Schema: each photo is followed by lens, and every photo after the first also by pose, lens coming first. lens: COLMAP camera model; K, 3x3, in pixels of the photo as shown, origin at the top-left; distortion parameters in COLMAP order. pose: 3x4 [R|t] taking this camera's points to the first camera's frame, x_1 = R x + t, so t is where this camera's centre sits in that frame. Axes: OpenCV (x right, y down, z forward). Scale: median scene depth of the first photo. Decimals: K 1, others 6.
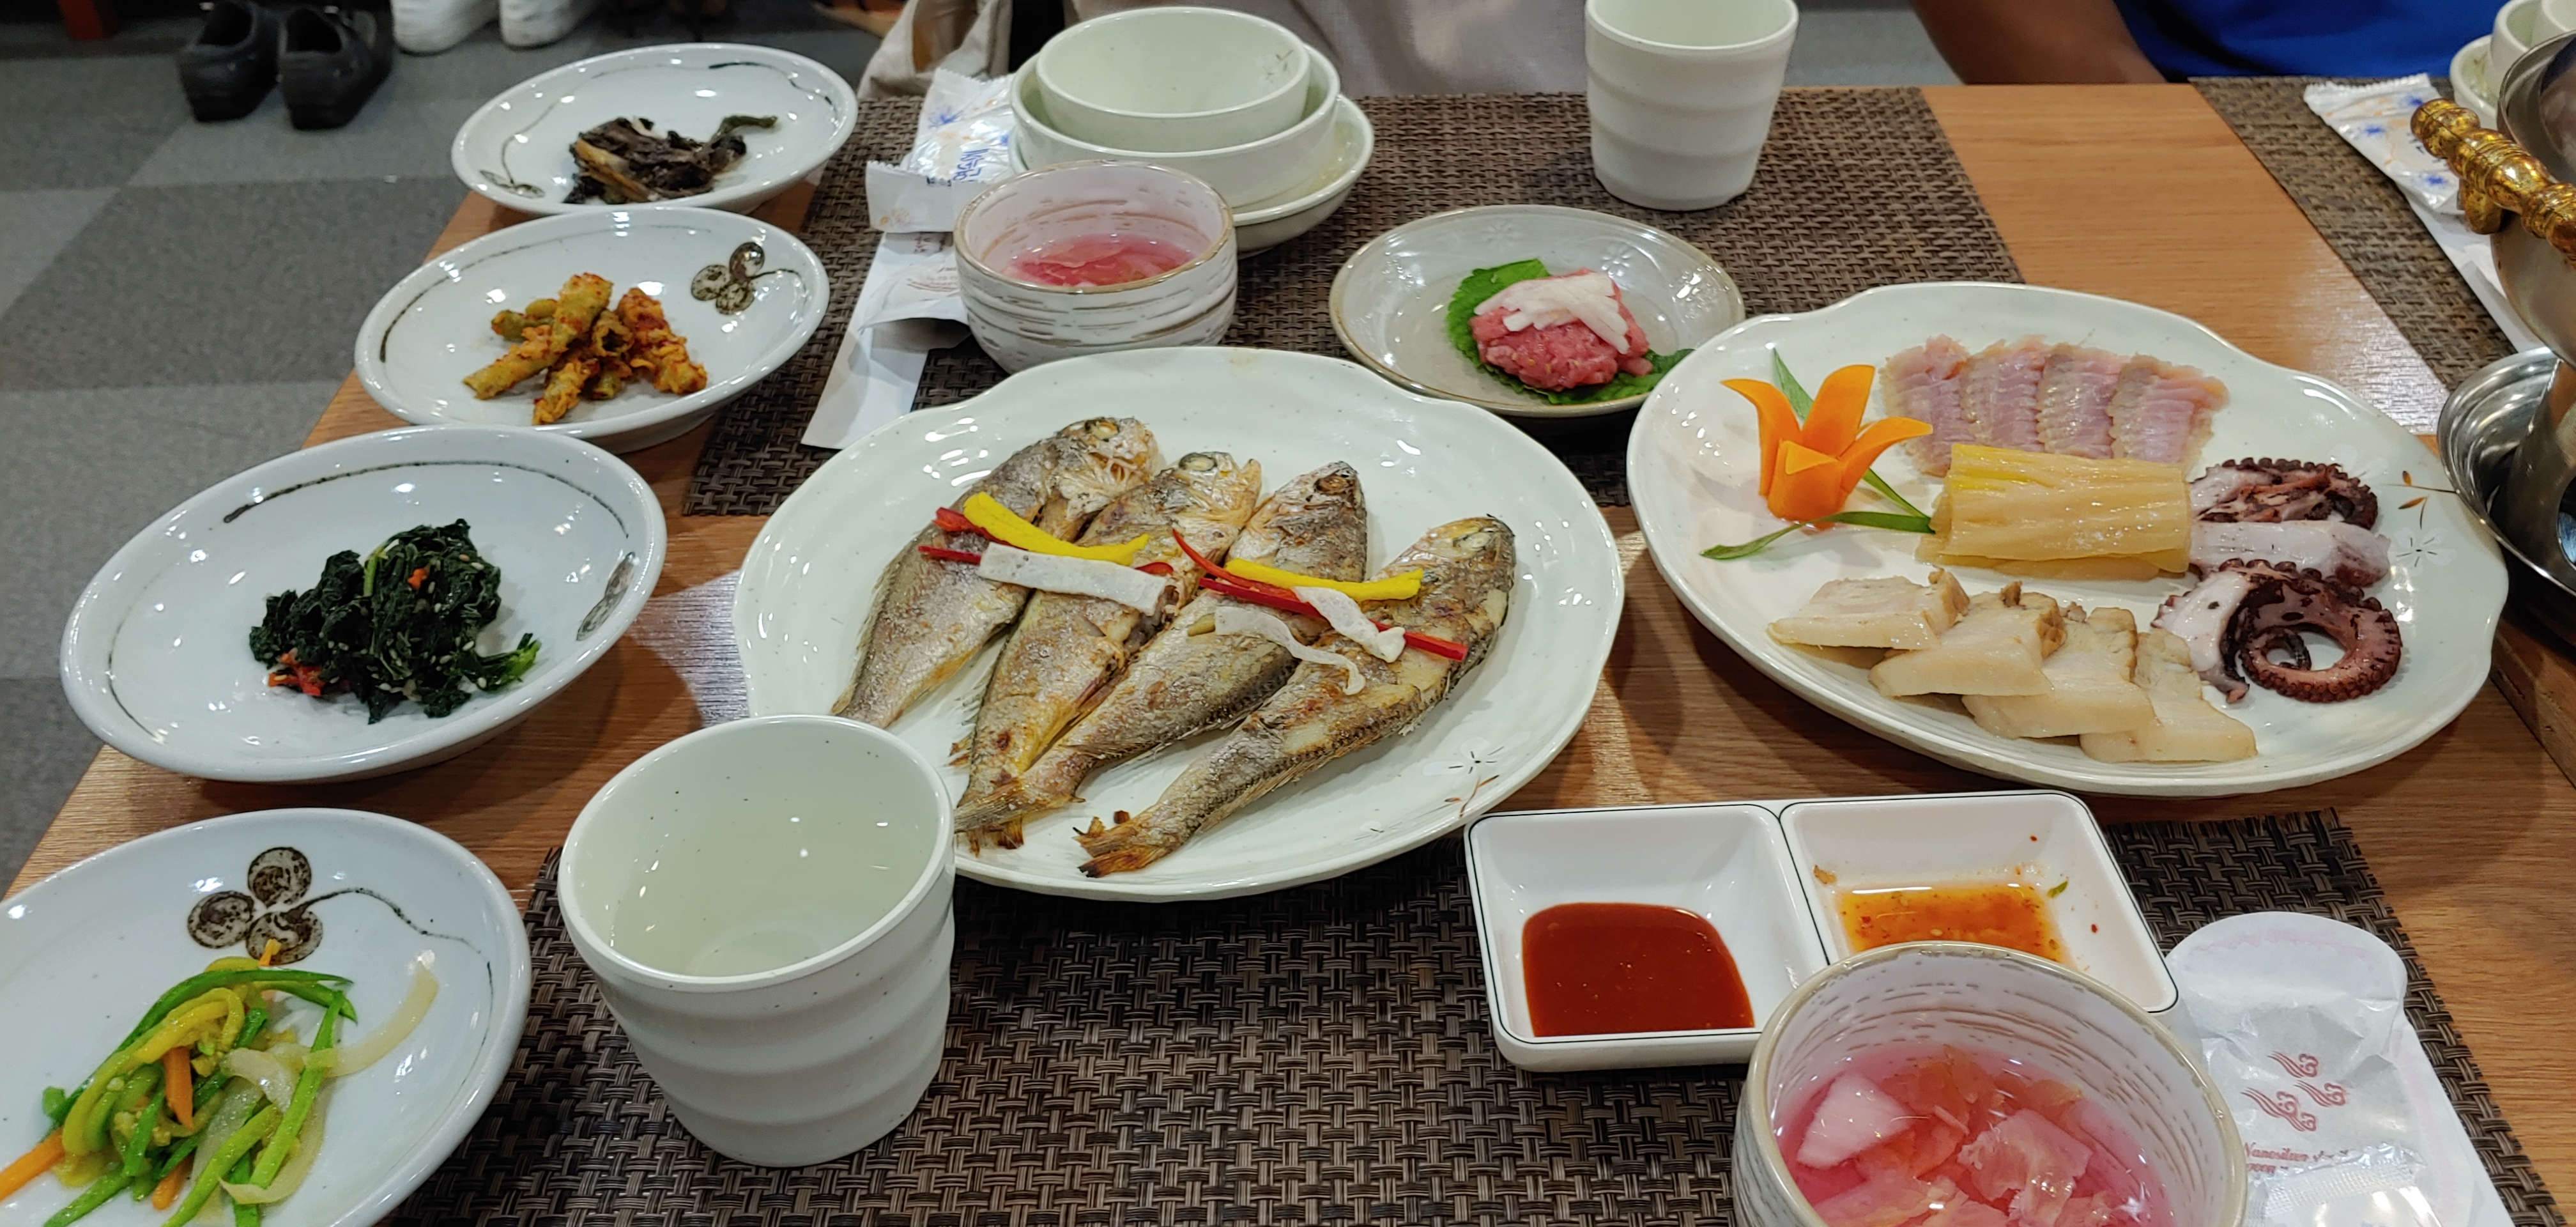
lens RADIAL K [[1938.4, 0, 1291.4], [0, 1938.4, 657.2], [0, 0, 1]] dist [0.011618, -0.087415]
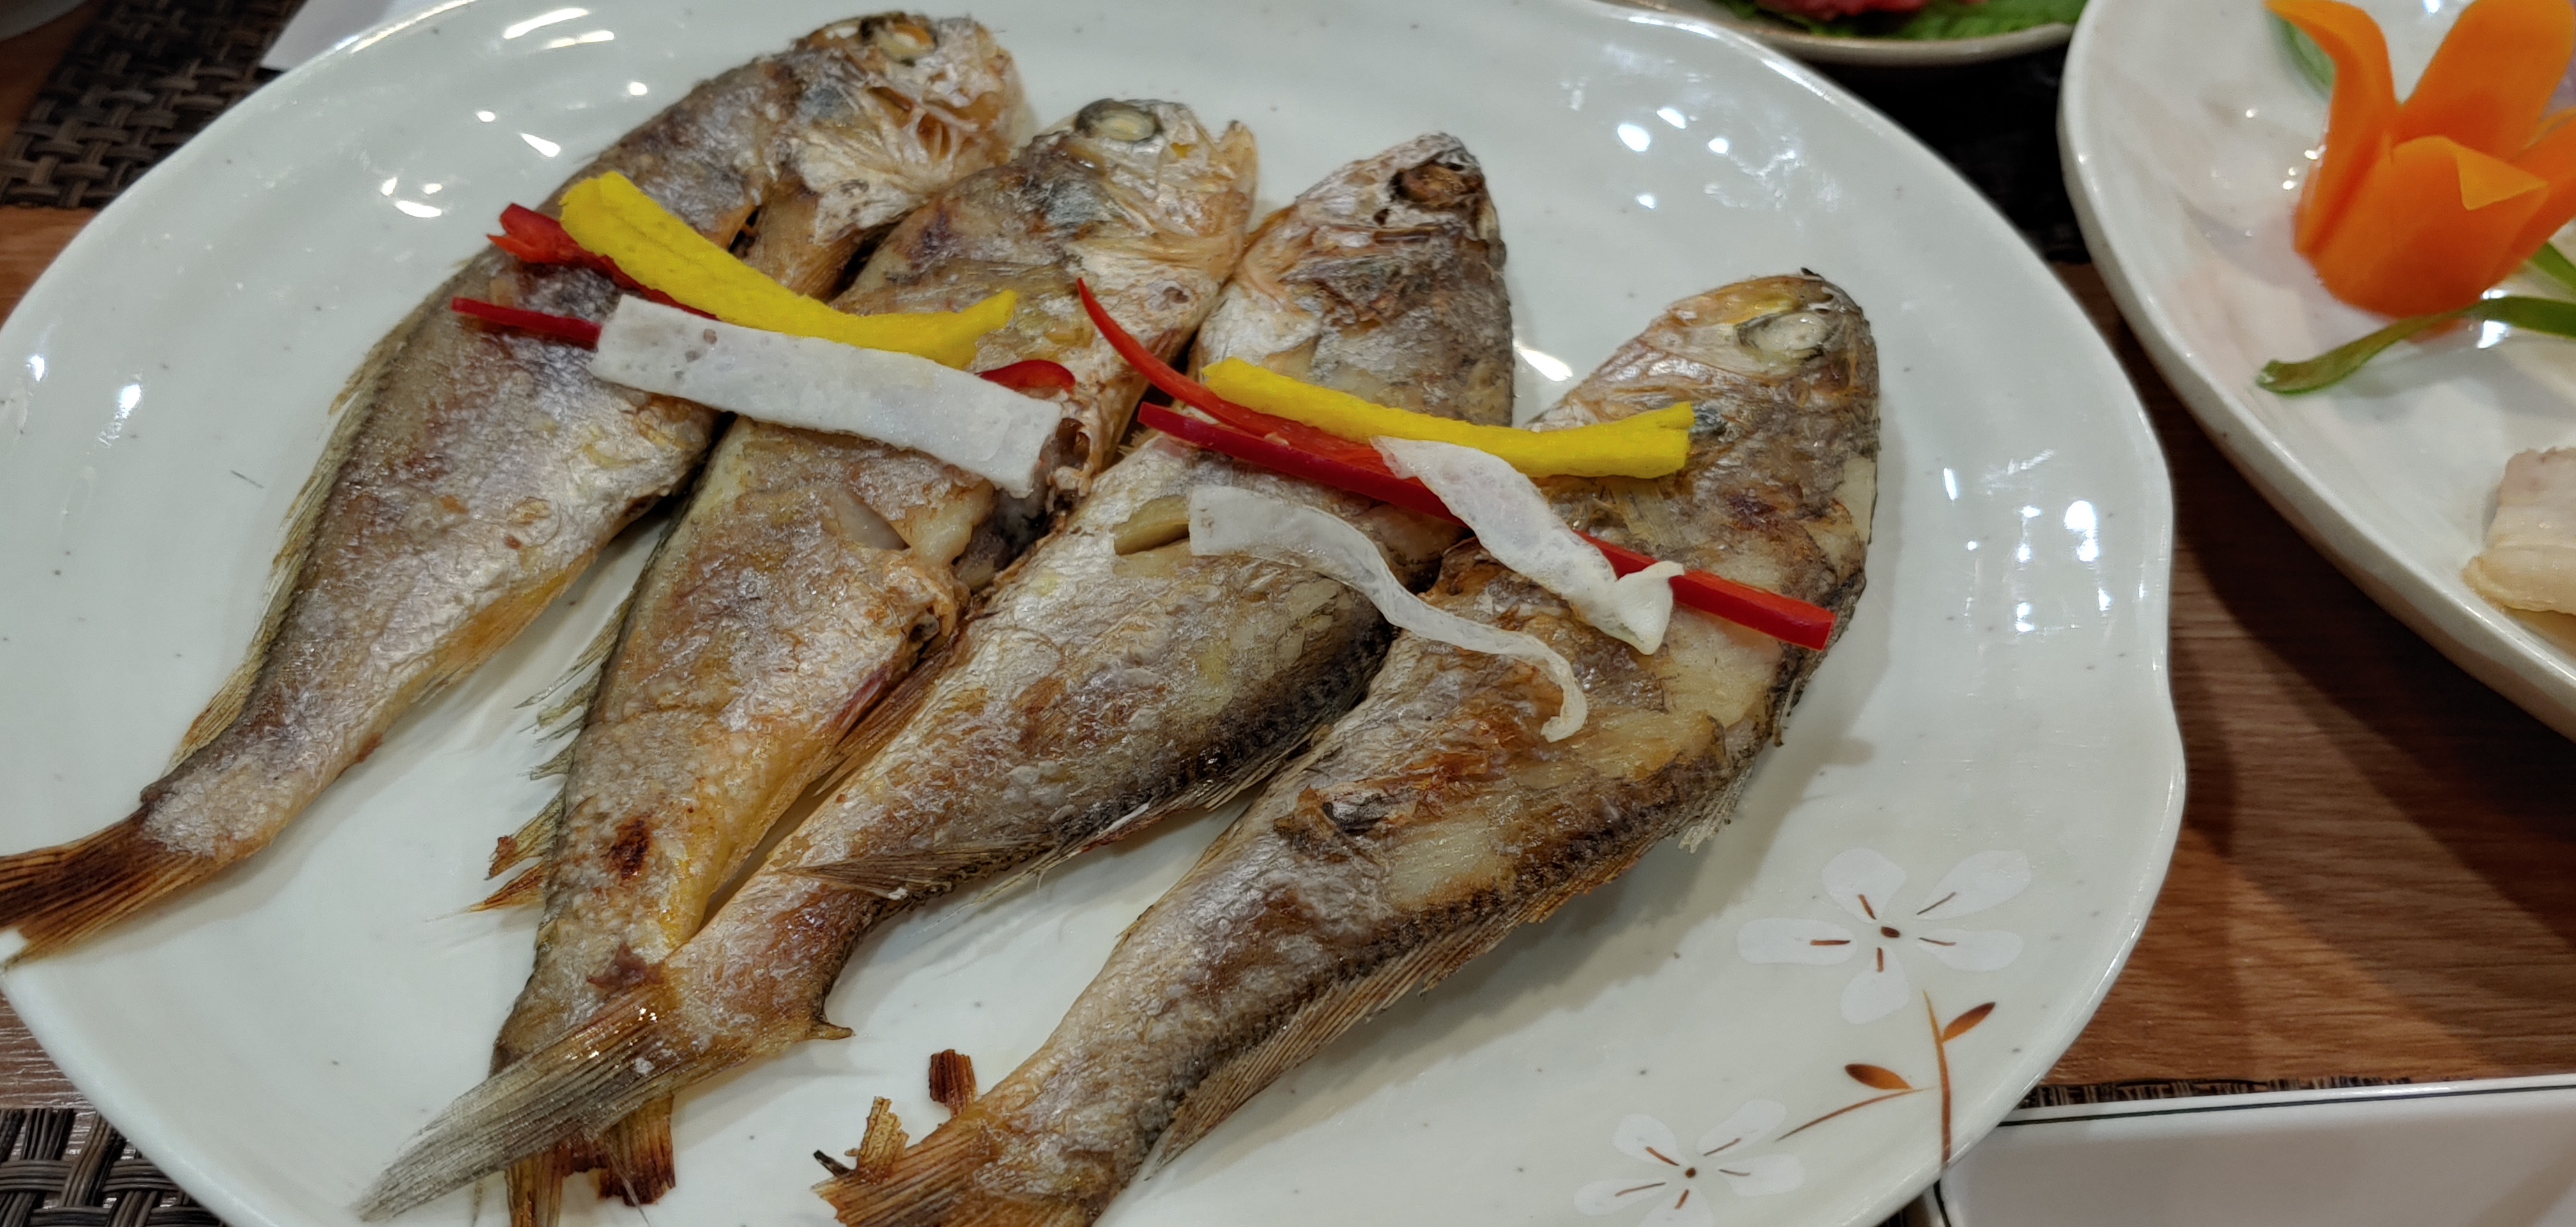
lens RADIAL K [[1938.4, 0, 1291.4], [0, 1938.4, 657.2], [0, 0, 1]] dist [0.011618, -0.087415]
pose [[0.994147, 0.016232, 0.106813, -0.057620], [-0.031177, 0.989692, 0.139781, -0.045349], [-0.103443, -0.142293, 0.984405, 0.576427]]
